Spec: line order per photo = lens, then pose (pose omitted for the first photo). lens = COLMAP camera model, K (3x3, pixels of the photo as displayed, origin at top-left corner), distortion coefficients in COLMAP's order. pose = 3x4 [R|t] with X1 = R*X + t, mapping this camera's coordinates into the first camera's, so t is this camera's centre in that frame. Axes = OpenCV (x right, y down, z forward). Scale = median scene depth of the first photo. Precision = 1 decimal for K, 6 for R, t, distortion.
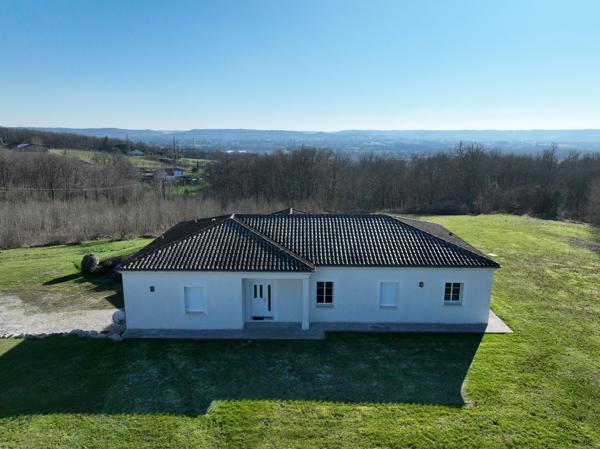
lens RADIAL K [[420.9, 0, 300.0], [0, 420.9, 224.5], [0, 0, 1]] dist [0.003729, 0.008237]
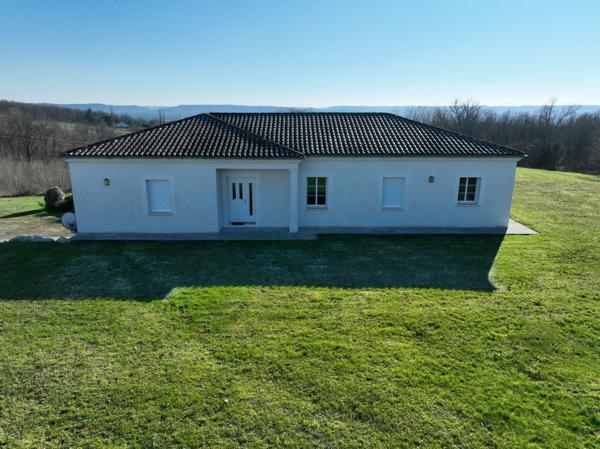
lens RADIAL K [[420.9, 0, 300.0], [0, 420.9, 224.5], [0, 0, 1]] dist [0.003729, 0.008237]
pose [[0.999713, -0.006499, 0.023039, 0.006241], [0.005285, 0.998616, 0.052327, 0.200590], [-0.023347, -0.052191, 0.998364, 0.173568]]
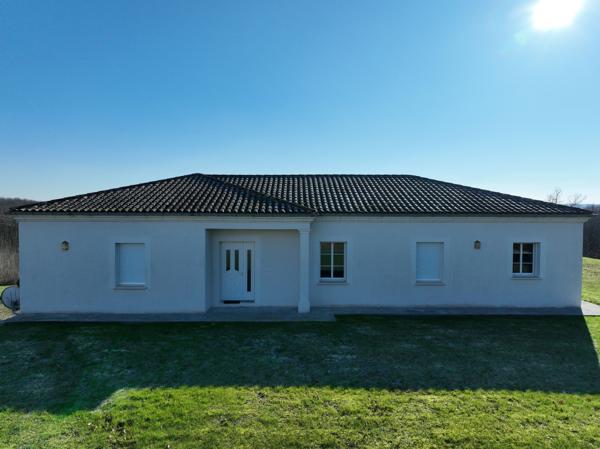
lens RADIAL K [[420.9, 0, 300.0], [0, 420.9, 224.5], [0, 0, 1]] dist [0.003729, 0.008237]
pose [[0.999814, -0.001325, 0.019253, -0.005657], [0.004642, 0.984857, -0.173307, 0.241345], [-0.018732, 0.173364, 0.984680, 0.367843]]
